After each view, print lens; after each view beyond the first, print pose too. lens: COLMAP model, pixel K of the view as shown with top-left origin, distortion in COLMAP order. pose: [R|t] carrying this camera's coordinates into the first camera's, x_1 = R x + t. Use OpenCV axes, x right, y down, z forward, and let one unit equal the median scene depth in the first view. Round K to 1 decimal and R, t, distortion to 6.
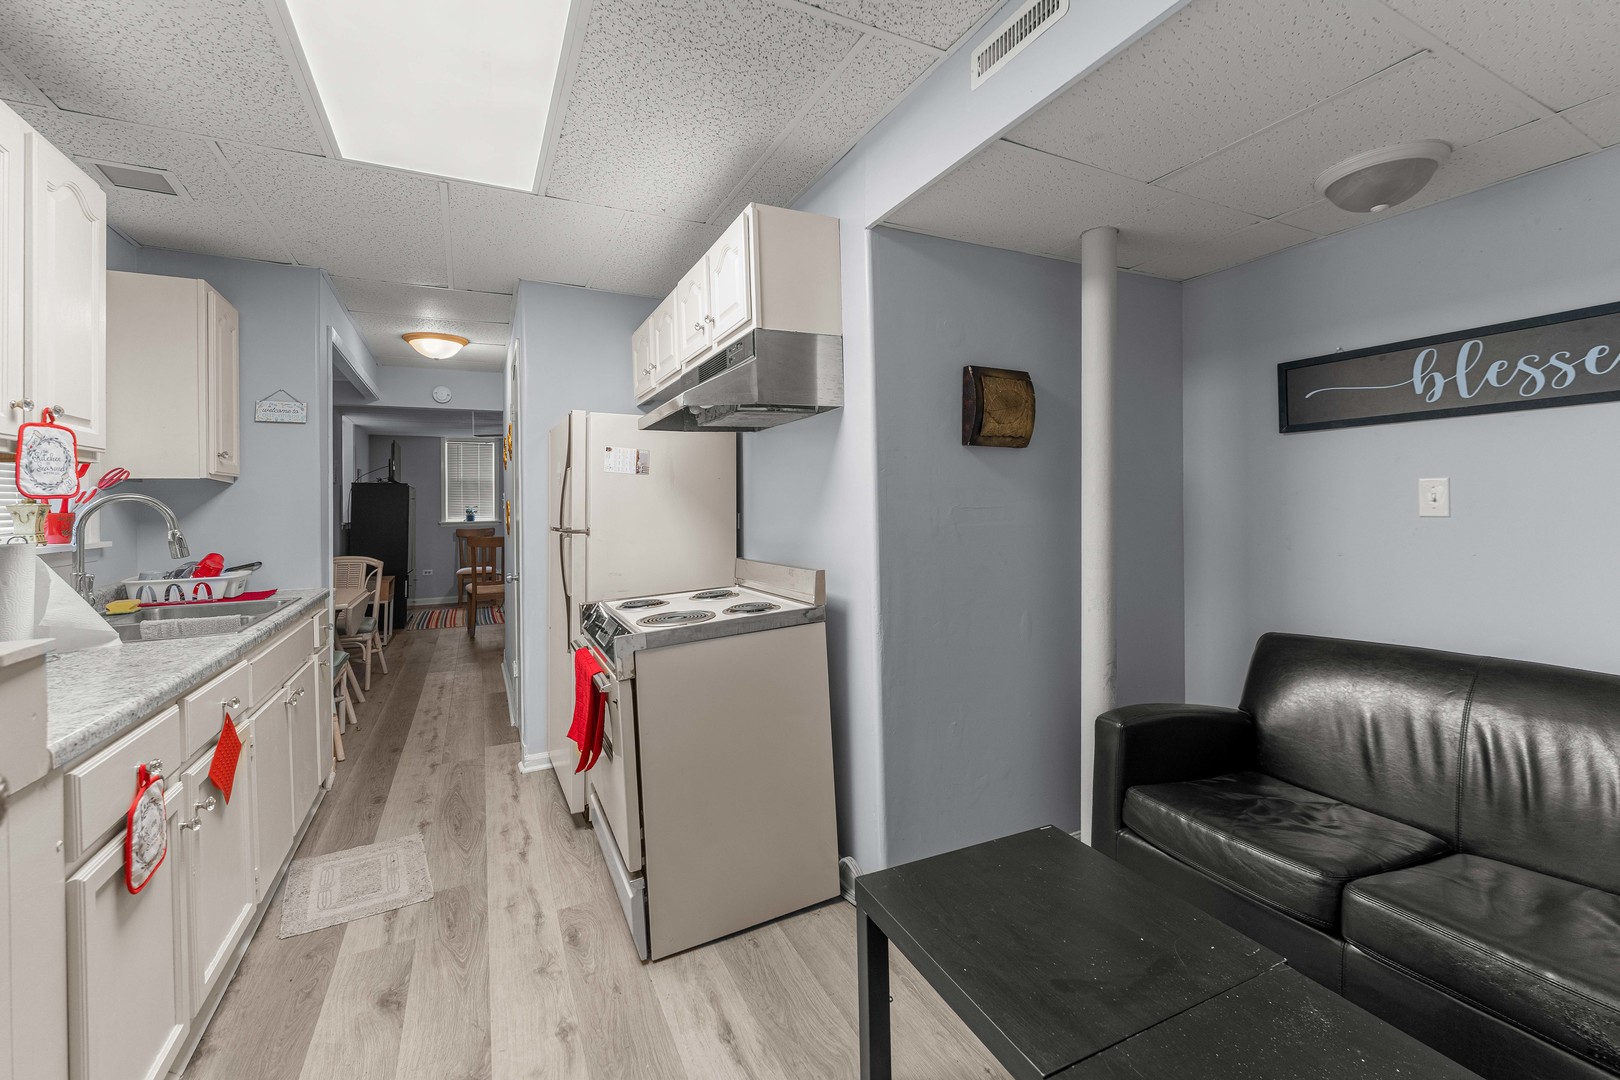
lens RADIAL K [[659.8, 0, 818.3], [0, 659.8, 502.3], [0, 0, 1]] dist [0.003669, -0.000066]
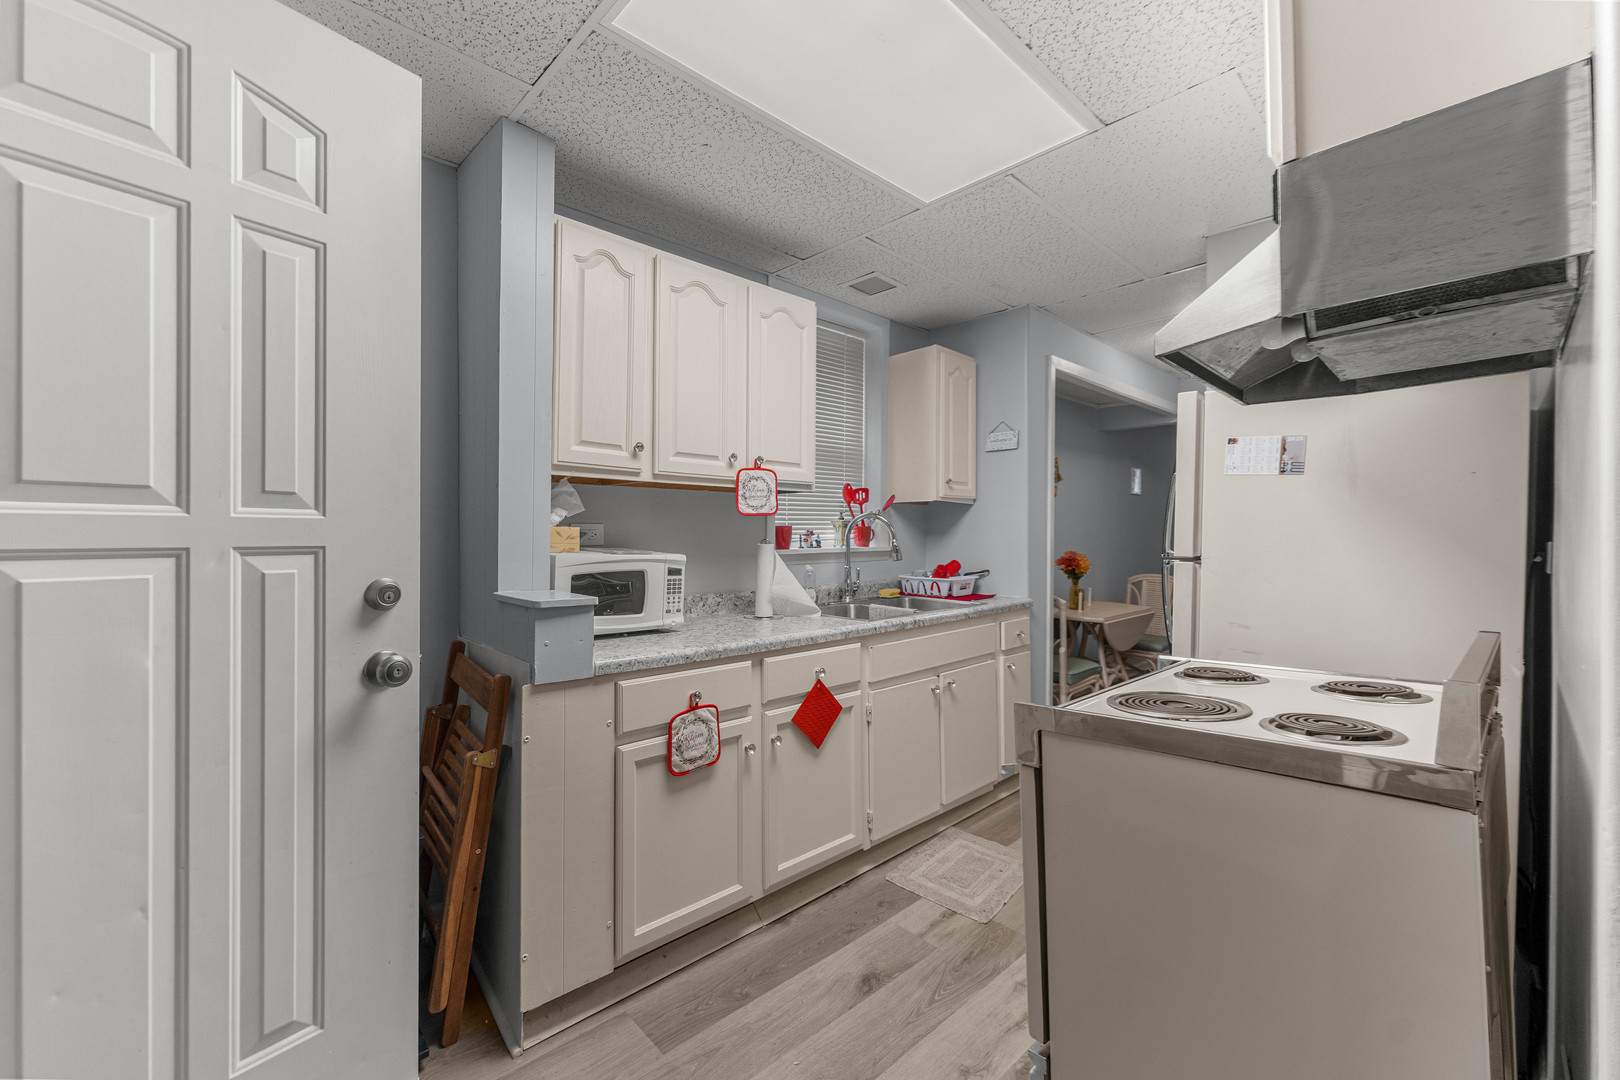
lens RADIAL K [[659.8, 0, 811.3], [0, 659.8, 535.2], [0, 0, 1]] dist [0.003669, -0.000066]
pose [[0.281672, 0.021482, -0.959270, 0.291109], [-0.004137, 0.999767, 0.021174, 0.005775], [0.959502, -0.001996, 0.281695, 0.521925]]
